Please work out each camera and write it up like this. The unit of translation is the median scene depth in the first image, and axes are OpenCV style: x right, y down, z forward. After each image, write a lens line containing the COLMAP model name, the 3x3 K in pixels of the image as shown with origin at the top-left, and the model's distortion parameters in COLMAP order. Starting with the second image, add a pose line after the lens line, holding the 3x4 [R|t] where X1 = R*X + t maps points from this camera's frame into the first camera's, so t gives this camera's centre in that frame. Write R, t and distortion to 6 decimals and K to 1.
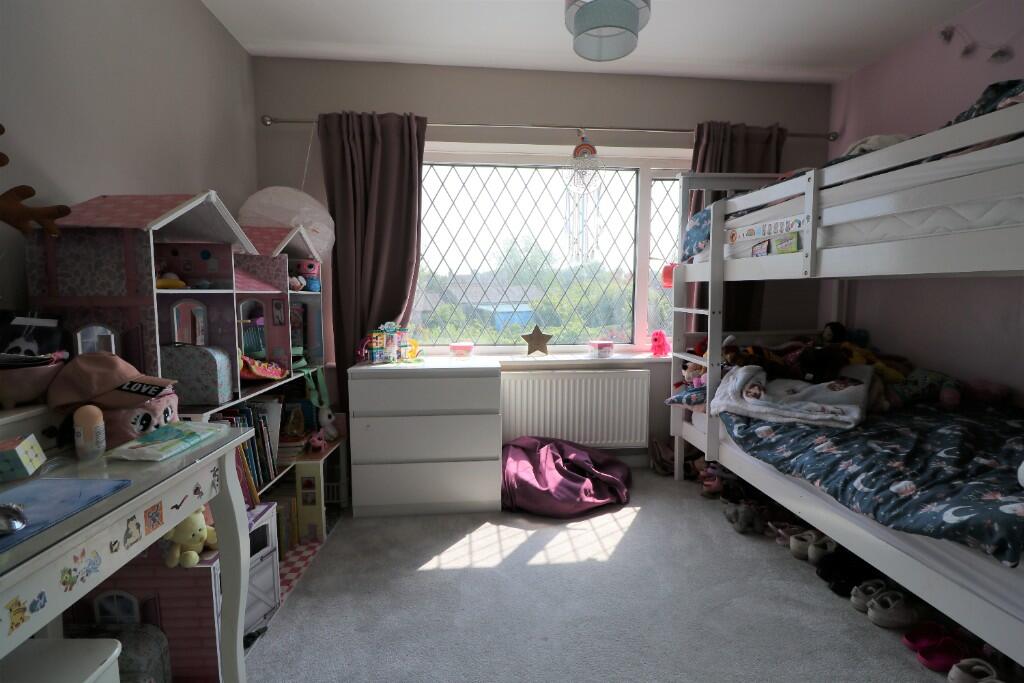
lens RADIAL K [[480.8, 0, 512.0], [0, 480.8, 341.5], [0, 0, 1]] dist [0.003345, -0.016127]
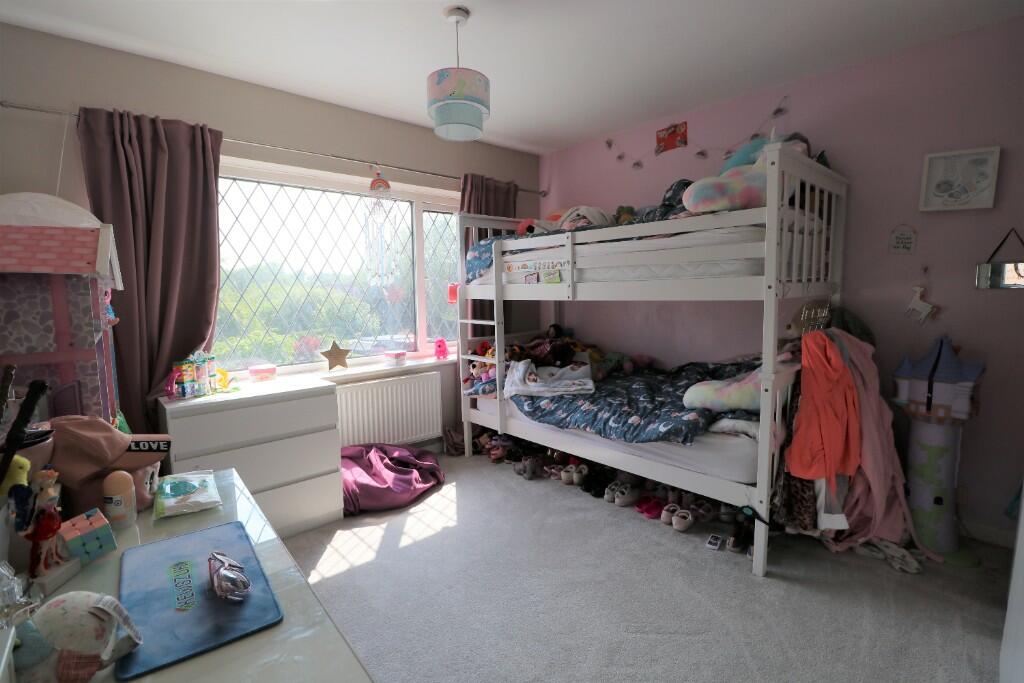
lens RADIAL K [[497.6, 0, 512.0], [0, 497.6, 341.5], [0, 0, 1]] dist [-0.001482, -0.009708]
pose [[0.788316, -0.075770, 0.610587, -0.404332], [0.075925, 0.996783, 0.025669, -0.041996], [-0.610567, 0.026123, 0.791533, -0.122660]]
